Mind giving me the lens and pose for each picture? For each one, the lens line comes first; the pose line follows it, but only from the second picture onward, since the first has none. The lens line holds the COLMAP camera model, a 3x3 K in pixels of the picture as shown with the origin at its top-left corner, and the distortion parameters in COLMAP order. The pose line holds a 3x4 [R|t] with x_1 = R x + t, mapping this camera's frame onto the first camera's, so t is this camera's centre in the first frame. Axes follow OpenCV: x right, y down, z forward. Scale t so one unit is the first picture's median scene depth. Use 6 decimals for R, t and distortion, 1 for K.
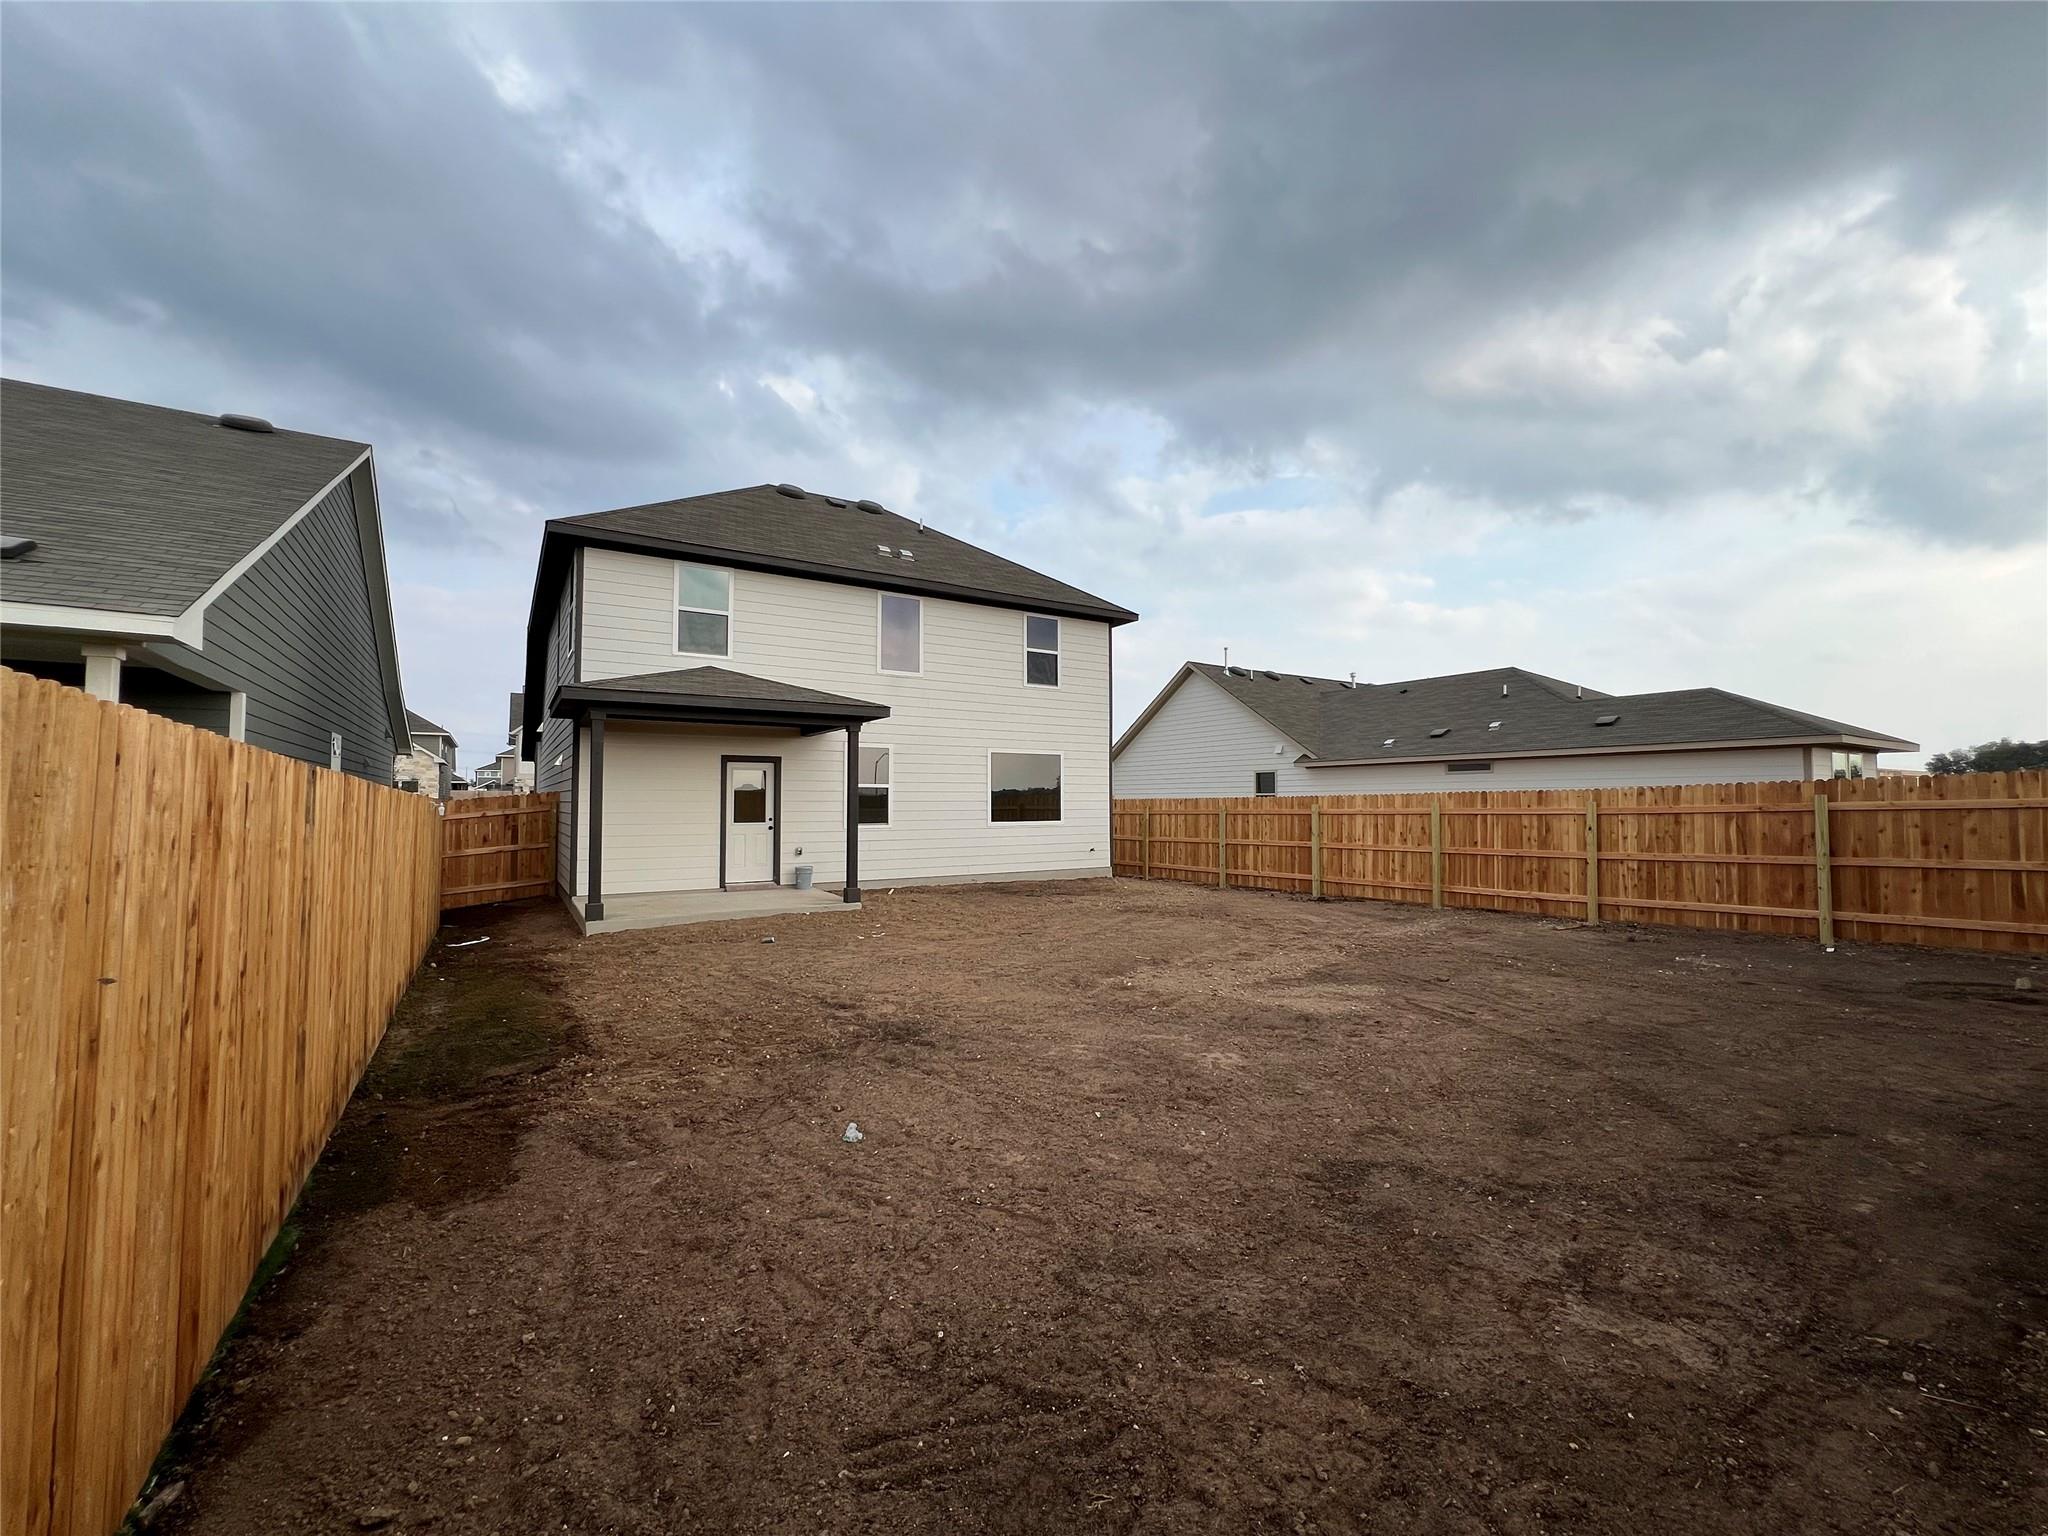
lens RADIAL K [[823.1, 0, 1031.1], [0, 823.1, 757.3], [0, 0, 1]] dist [-0.002371, -0.000339]
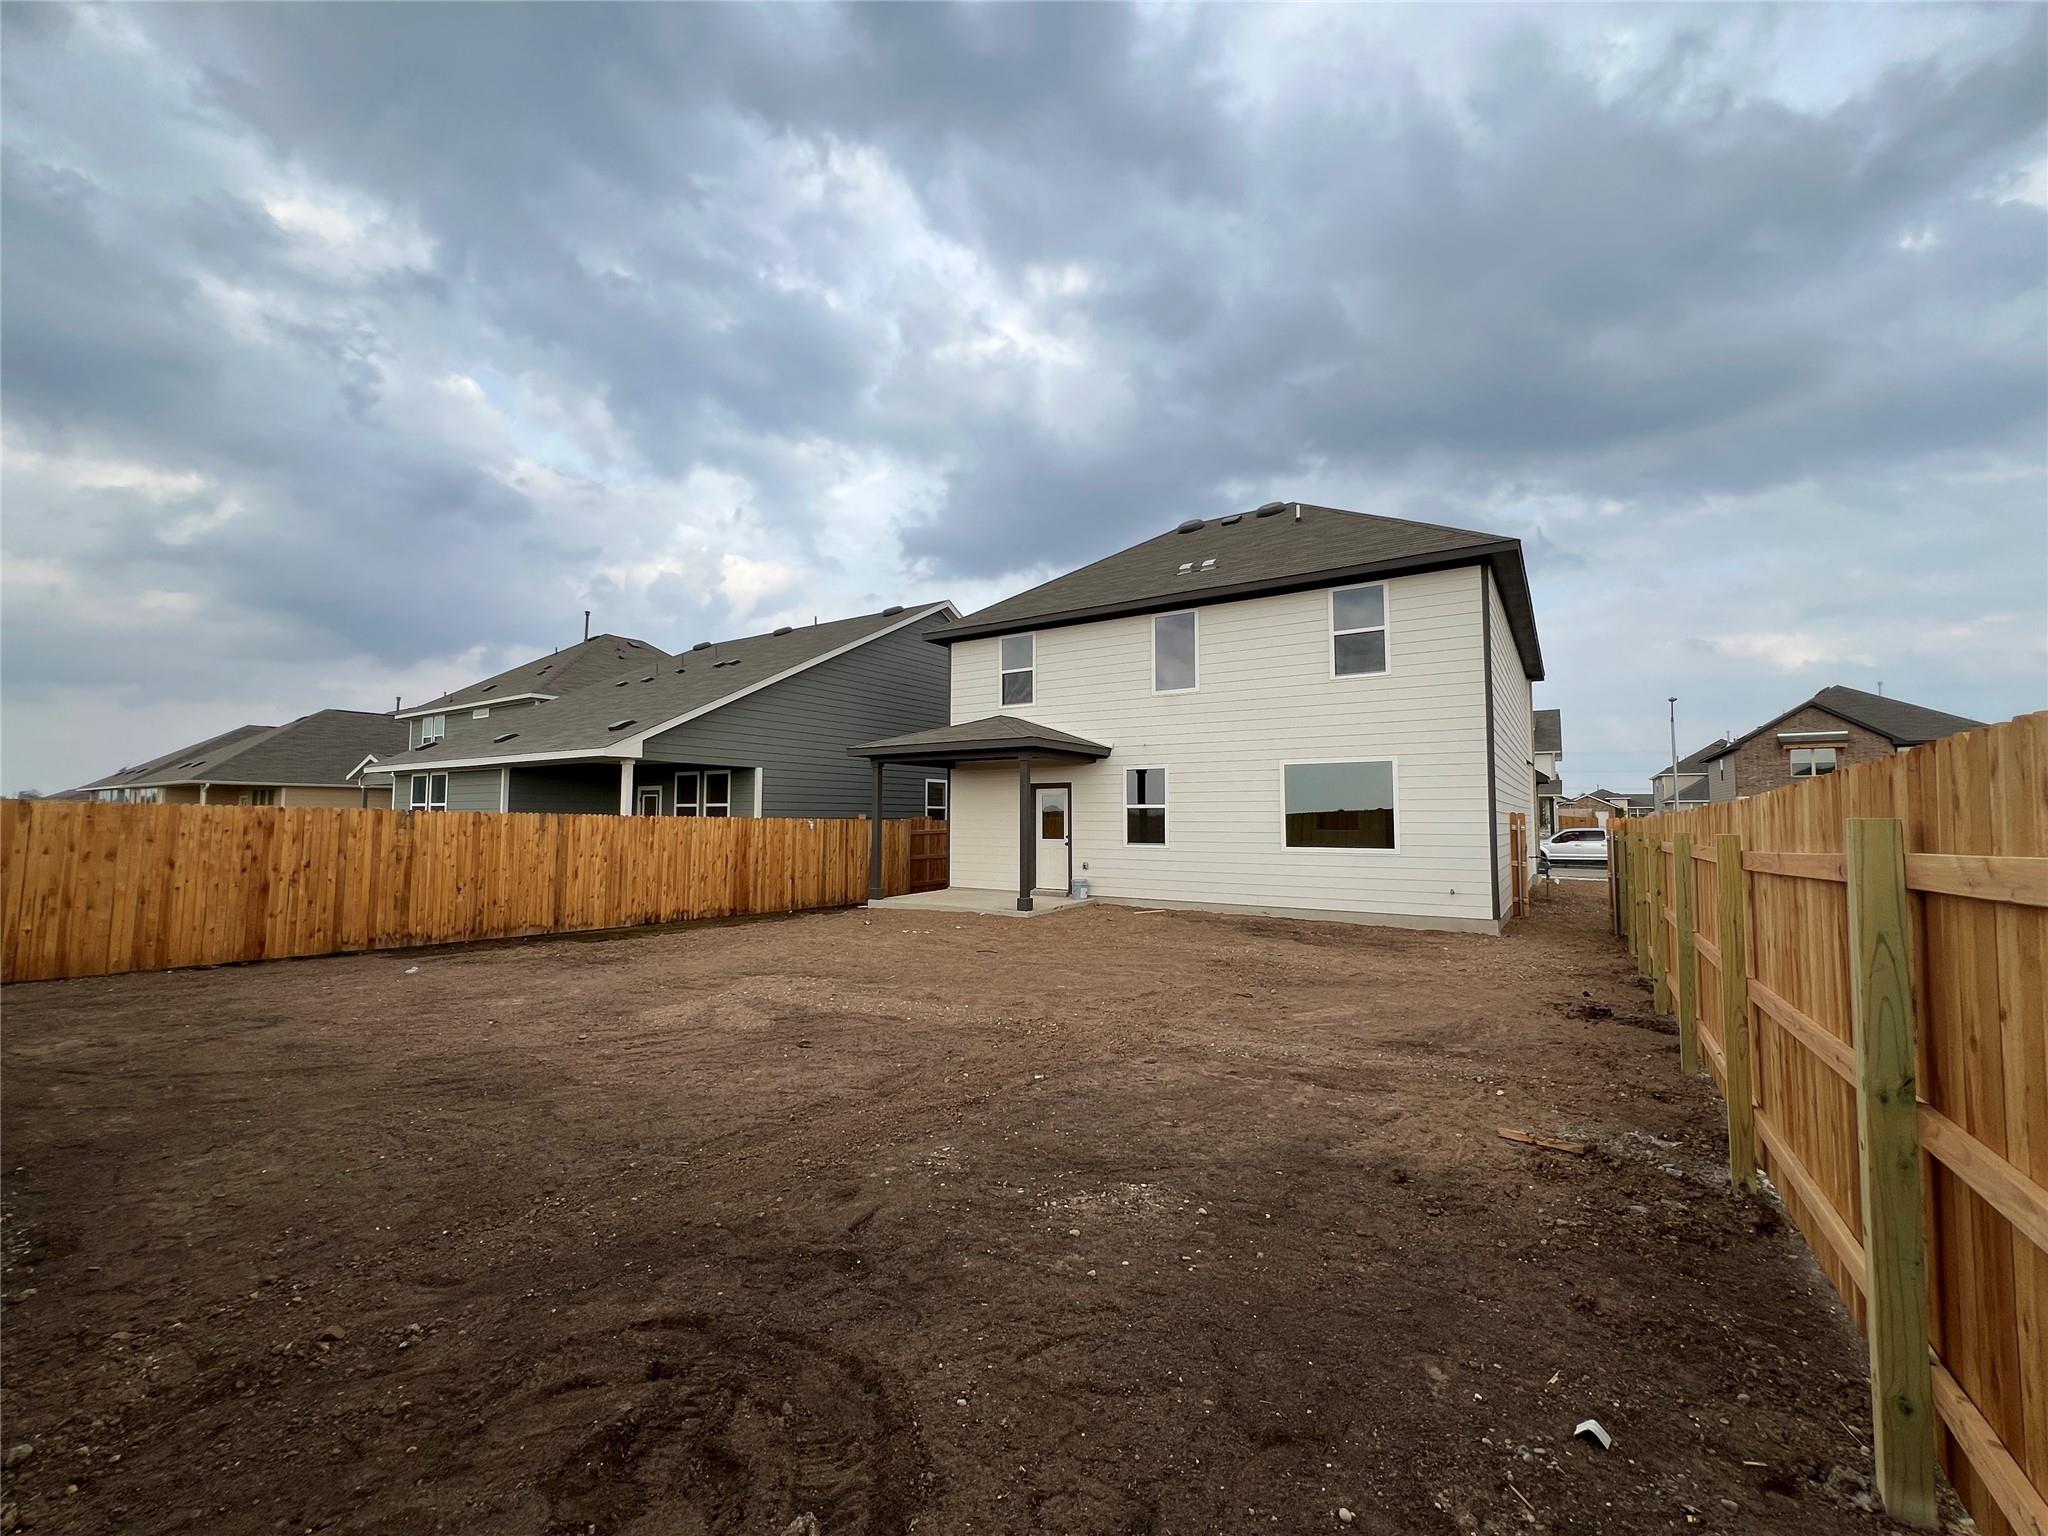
lens RADIAL K [[823.1, 0, 1015.9], [0, 823.1, 774.3], [0, 0, 1]] dist [-0.002371, -0.000339]
pose [[0.387788, -0.046856, -0.920557, 0.673636], [0.041332, 0.998587, -0.033416, 0.021611], [0.920821, -0.025091, 0.389176, 0.440663]]
